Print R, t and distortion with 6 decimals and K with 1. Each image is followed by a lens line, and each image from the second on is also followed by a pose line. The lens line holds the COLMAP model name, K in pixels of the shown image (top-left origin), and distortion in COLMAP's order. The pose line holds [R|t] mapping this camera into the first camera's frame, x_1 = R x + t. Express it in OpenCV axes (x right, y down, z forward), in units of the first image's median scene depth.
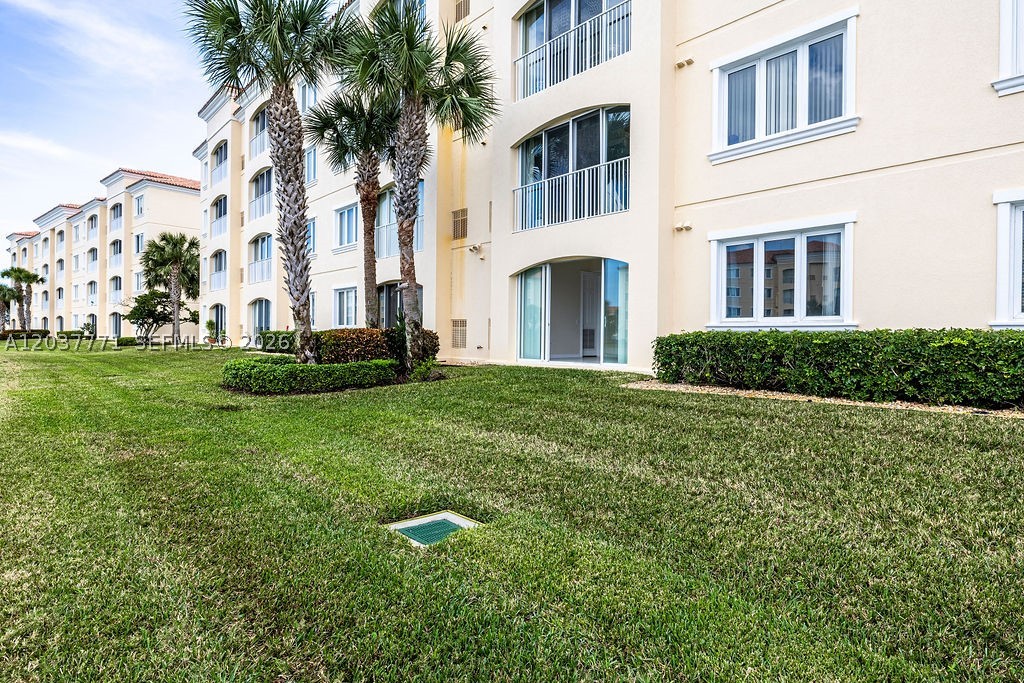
lens RADIAL K [[564.0, 0, 509.2], [0, 564.0, 339.3], [0, 0, 1]] dist [-0.000659, -0.000339]
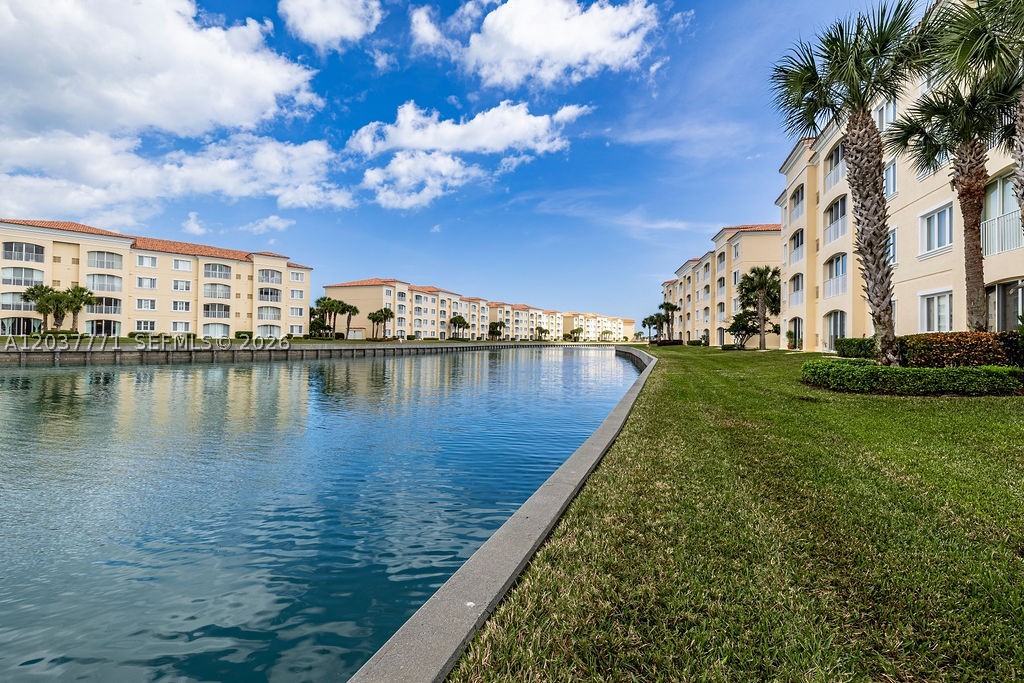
lens RADIAL K [[426.3, 0, 518.5], [0, 426.3, 334.7], [0, 0, 1]] dist [0.002188, -0.000393]
pose [[0.495622, -0.015021, -0.868408, -0.015488], [-0.011274, 0.999655, -0.023725, 0.010724], [0.868465, 0.021549, 0.495282, 0.020825]]
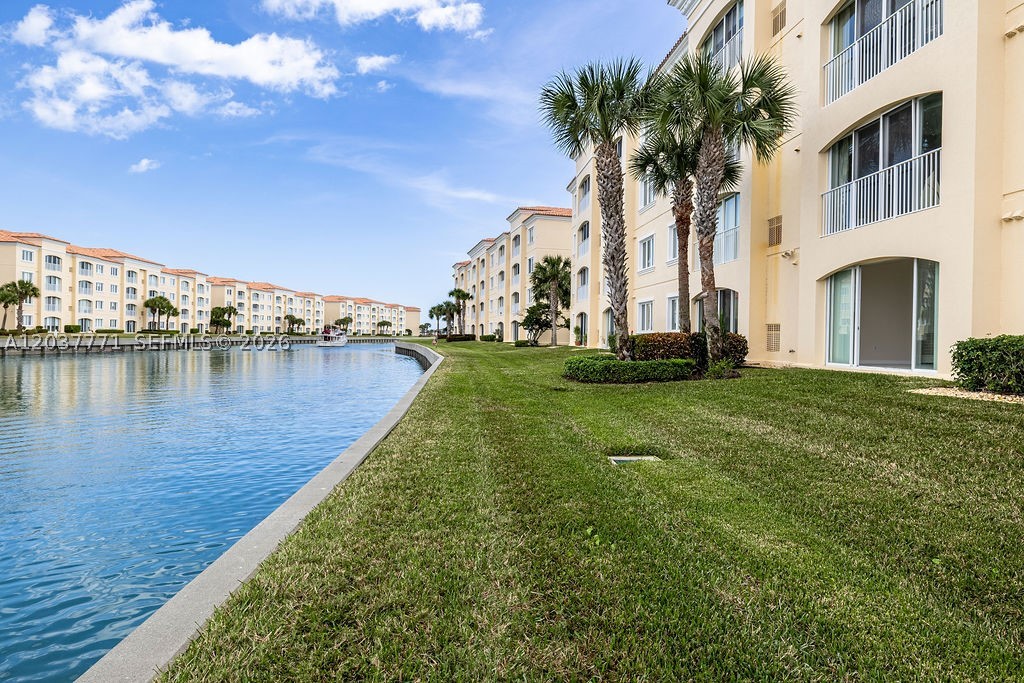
lens RADIAL K [[564.0, 0, 510.6], [0, 564.0, 340.8], [0, 0, 1]] dist [-0.000659, -0.000339]
pose [[0.809727, 0.006645, -0.586769, 0.168292], [-0.009967, 0.999947, -0.002430, 0.004319], [0.586722, 0.007816, 0.809751, -0.153308]]
